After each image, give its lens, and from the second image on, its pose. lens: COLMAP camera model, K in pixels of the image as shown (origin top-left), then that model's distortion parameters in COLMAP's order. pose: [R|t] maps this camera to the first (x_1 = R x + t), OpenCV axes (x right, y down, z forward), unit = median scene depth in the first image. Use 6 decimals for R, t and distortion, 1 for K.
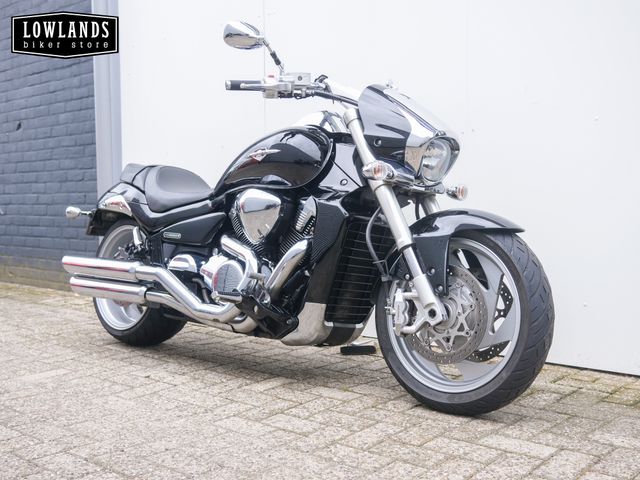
lens RADIAL K [[737.4, 0, 320.0], [0, 737.4, 240.0], [0, 0, 1]] dist [-0.002587, 0.020304]
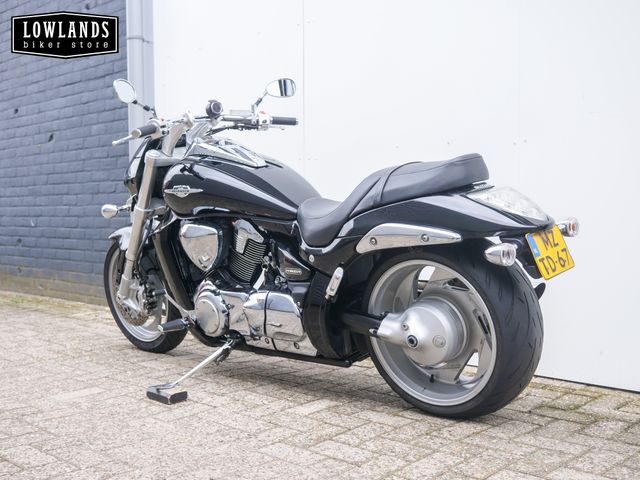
lens RADIAL K [[737.4, 0, 320.0], [0, 737.4, 240.0], [0, 0, 1]] dist [-0.002587, 0.020304]
pose [[0.999506, 0.005348, -0.030974, -0.035271], [-0.005903, 0.999823, -0.017847, -0.002658], [0.030873, 0.018021, 0.999361, 0.053071]]
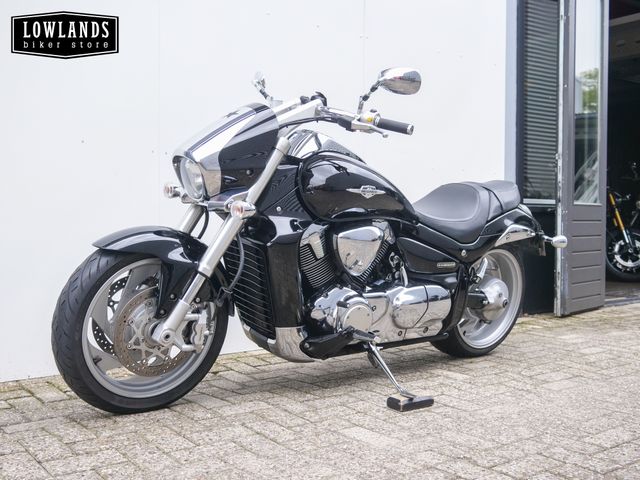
lens RADIAL K [[737.4, 0, 320.0], [0, 737.4, 240.0], [0, 0, 1]] dist [-0.002587, 0.020304]
pose [[0.174856, -0.021059, 0.984369, -1.356058], [0.042461, 0.999002, 0.013830, -0.044927], [-0.983678, 0.039379, 0.175576, 1.070827]]
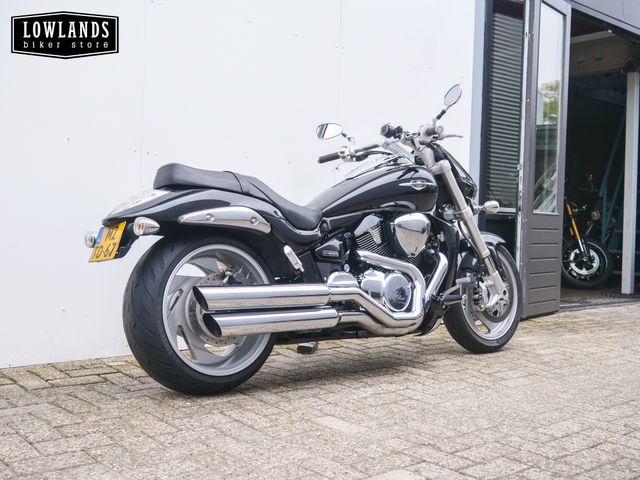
lens RADIAL K [[737.4, 0, 320.0], [0, 737.4, 240.0], [0, 0, 1]] dist [-0.002587, 0.020304]
pose [[0.123909, -0.014858, 0.992182, -1.424656], [0.015107, 0.999800, 0.013086, -0.045136], [-0.992179, 0.013368, 0.124108, 1.083603]]
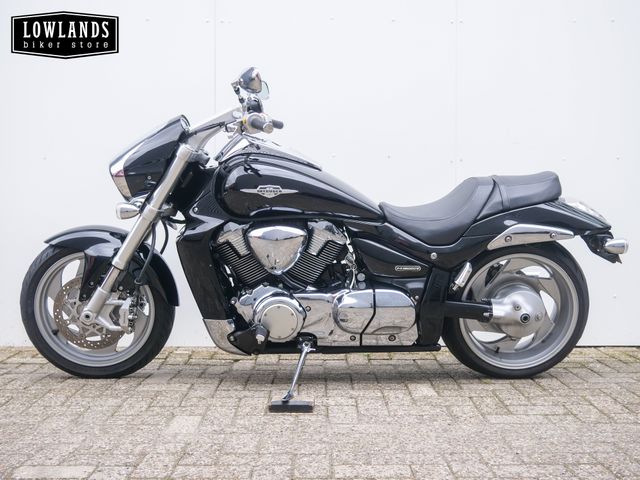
lens RADIAL K [[737.4, 0, 320.0], [0, 737.4, 240.0], [0, 0, 1]] dist [-0.002587, 0.020304]
pose [[0.743217, -0.010823, 0.668962, -0.955984], [0.028314, 0.999482, -0.015287, -0.007284], [-0.668451, 0.030303, 0.743139, 0.334701]]
